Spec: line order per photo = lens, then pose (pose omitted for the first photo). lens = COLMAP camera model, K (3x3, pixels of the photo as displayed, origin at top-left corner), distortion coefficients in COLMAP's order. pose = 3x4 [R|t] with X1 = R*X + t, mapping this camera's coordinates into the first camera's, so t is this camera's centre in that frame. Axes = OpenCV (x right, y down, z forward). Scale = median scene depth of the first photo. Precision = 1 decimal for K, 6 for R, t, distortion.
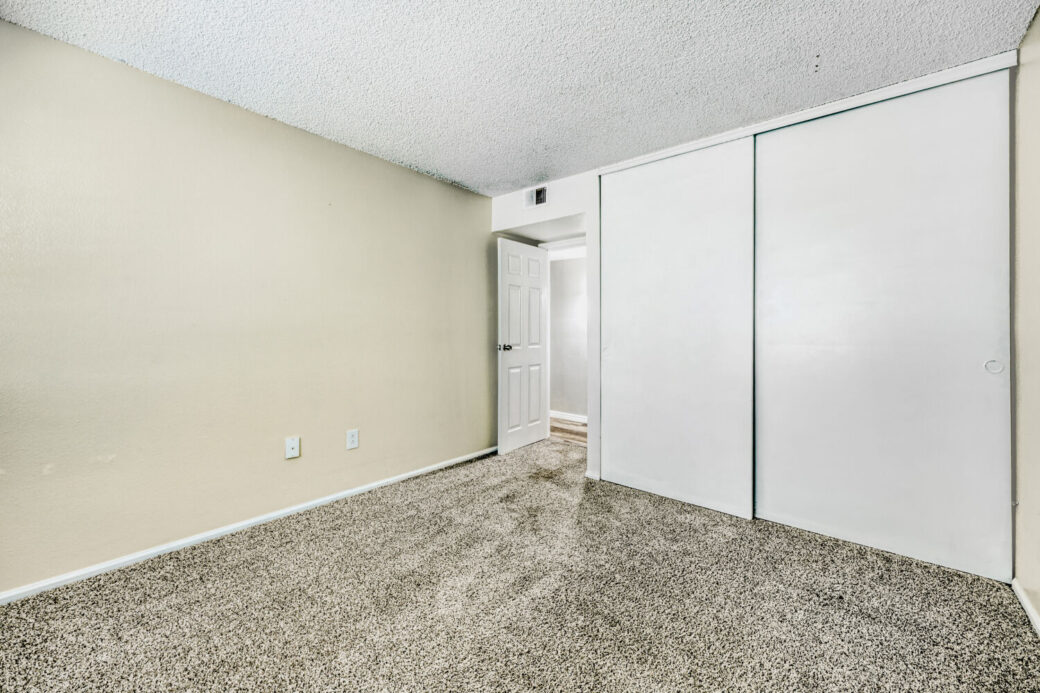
lens RADIAL K [[424.8, 0, 521.0], [0, 424.8, 337.5], [0, 0, 1]] dist [-0.000145, -0.000016]
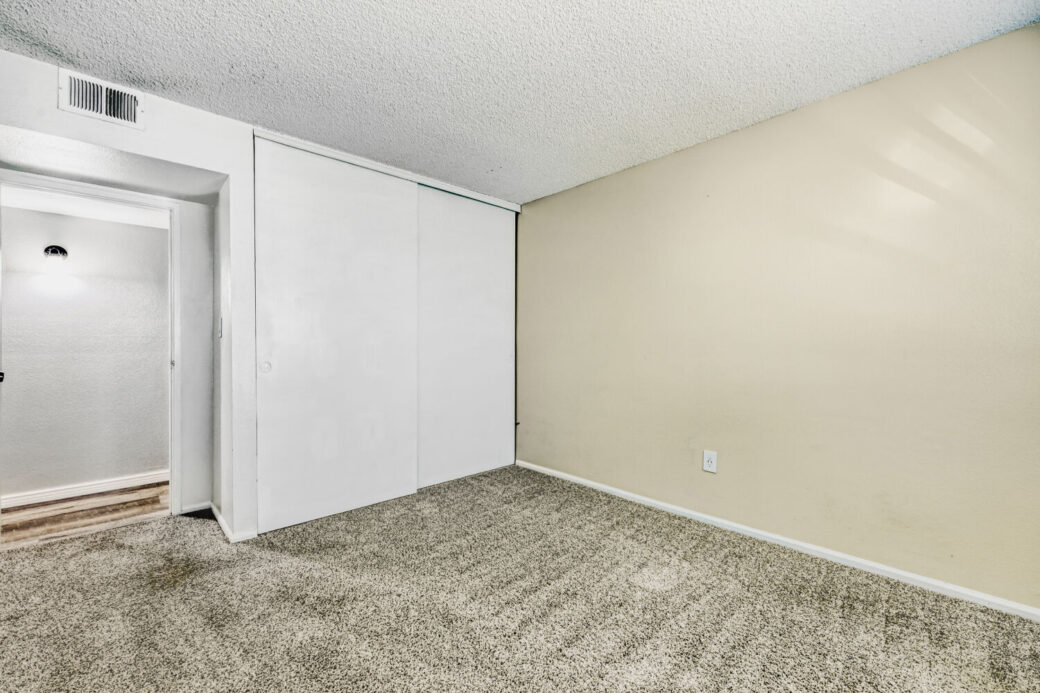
lens RADIAL K [[424.8, 0, 521.3], [0, 424.8, 344.3], [0, 0, 1]] dist [-0.000145, -0.000016]
pose [[0.106388, -0.010300, 0.994271, -0.558957], [0.016662, 0.999824, 0.008574, -0.006903], [-0.994185, 0.015654, 0.106541, 0.479582]]
